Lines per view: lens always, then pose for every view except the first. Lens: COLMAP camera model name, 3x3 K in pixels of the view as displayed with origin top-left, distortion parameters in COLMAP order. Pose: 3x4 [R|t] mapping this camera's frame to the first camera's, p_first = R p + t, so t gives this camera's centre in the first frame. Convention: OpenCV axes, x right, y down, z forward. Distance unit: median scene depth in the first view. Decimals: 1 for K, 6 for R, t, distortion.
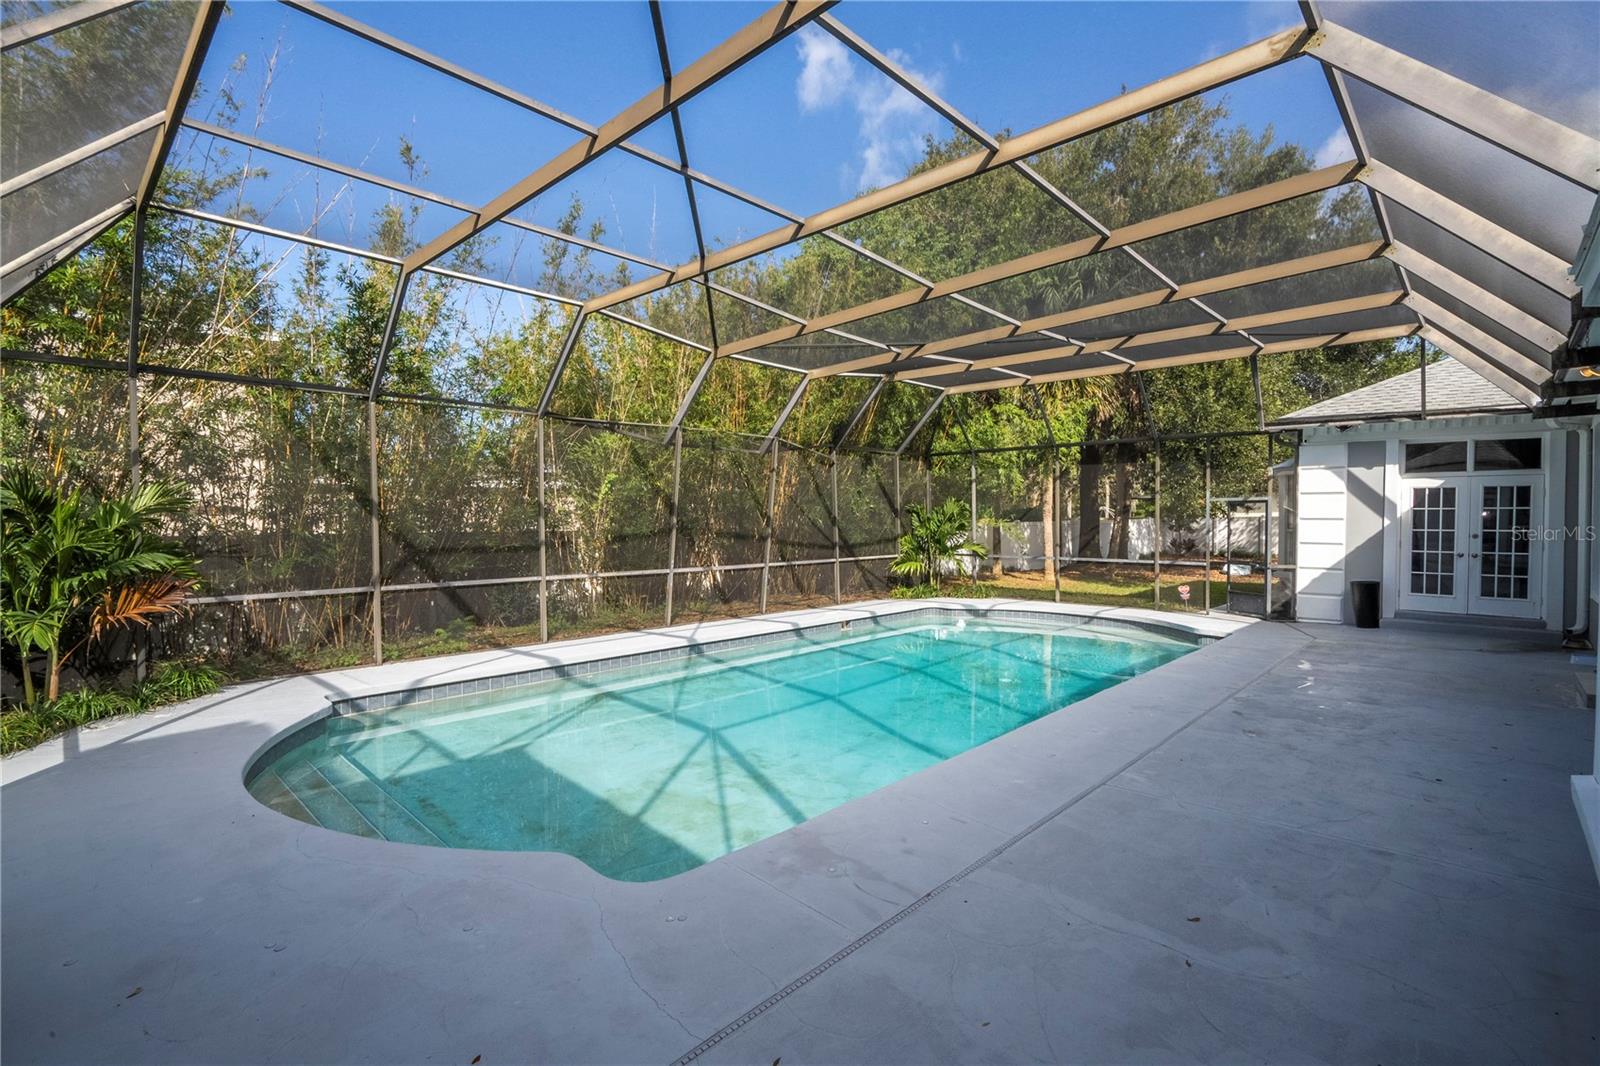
lens RADIAL K [[733.7, 0, 798.4], [0, 733.7, 545.2], [0, 0, 1]] dist [-0.029713, 0.000472]
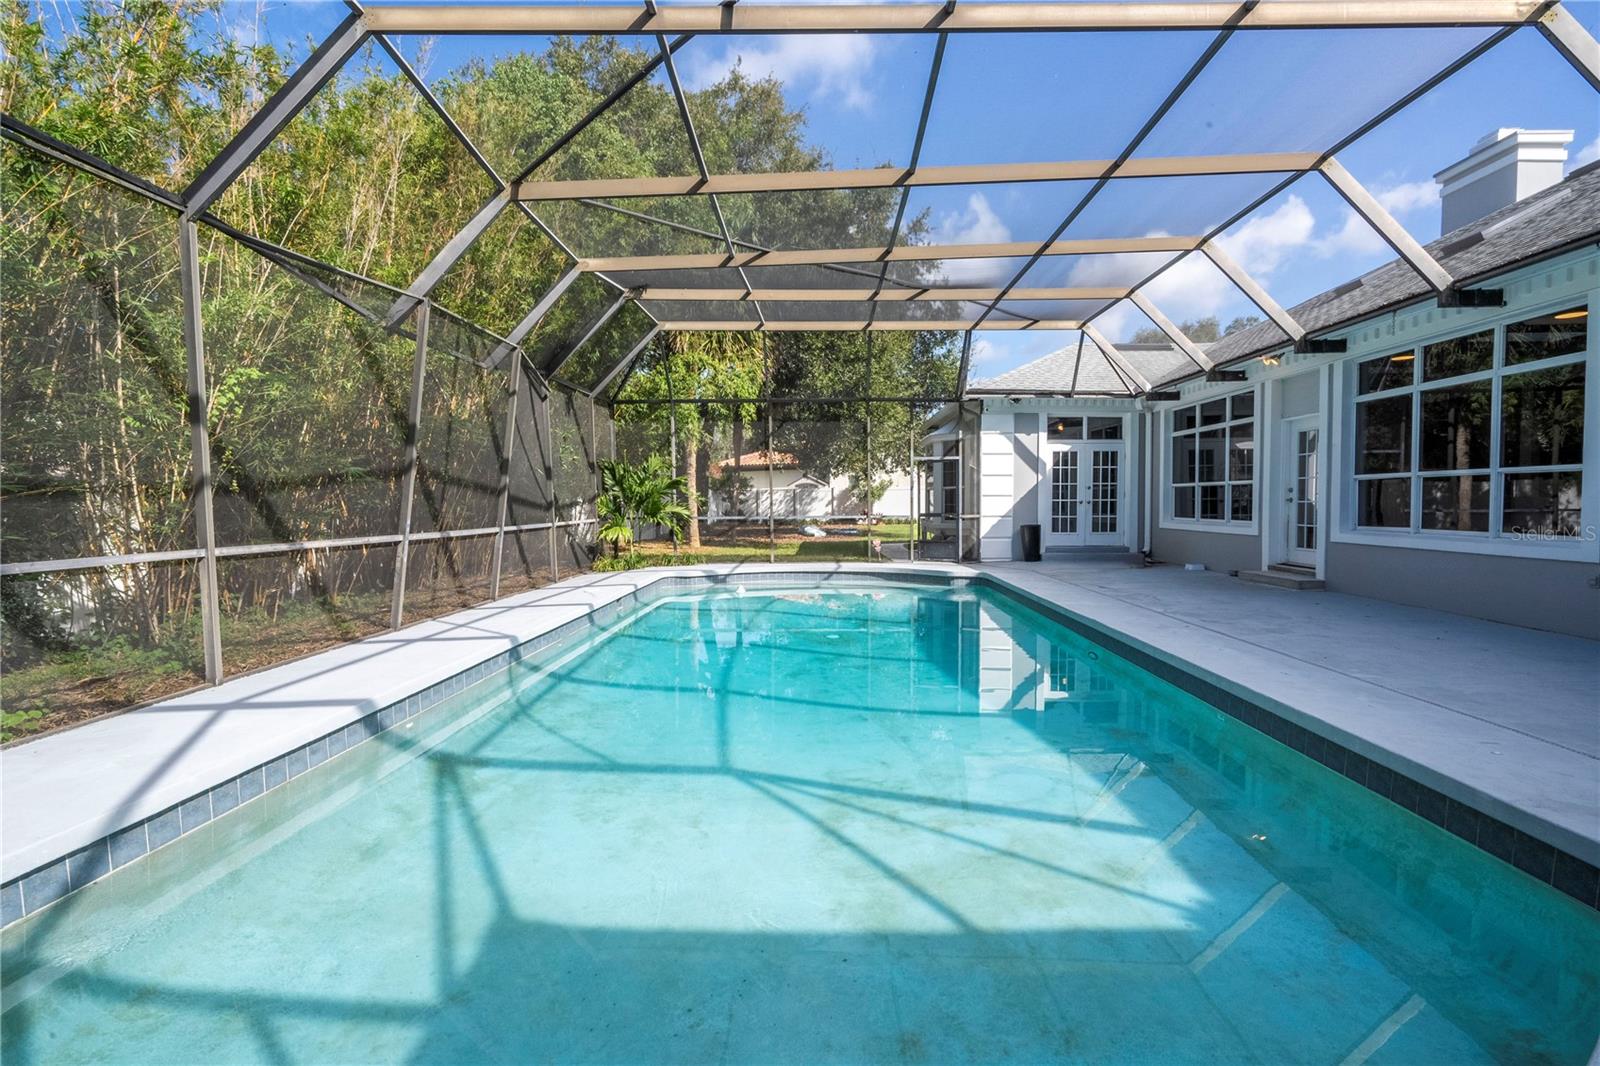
lens RADIAL K [[723.3, 0, 827.6], [0, 723.3, 525.8], [0, 0, 1]] dist [-0.006739, 0.004881]
pose [[0.703219, -0.026666, 0.710473, -0.367766], [0.031103, 0.999494, 0.006728, 0.034113], [-0.710293, 0.017366, 0.703692, 0.376494]]
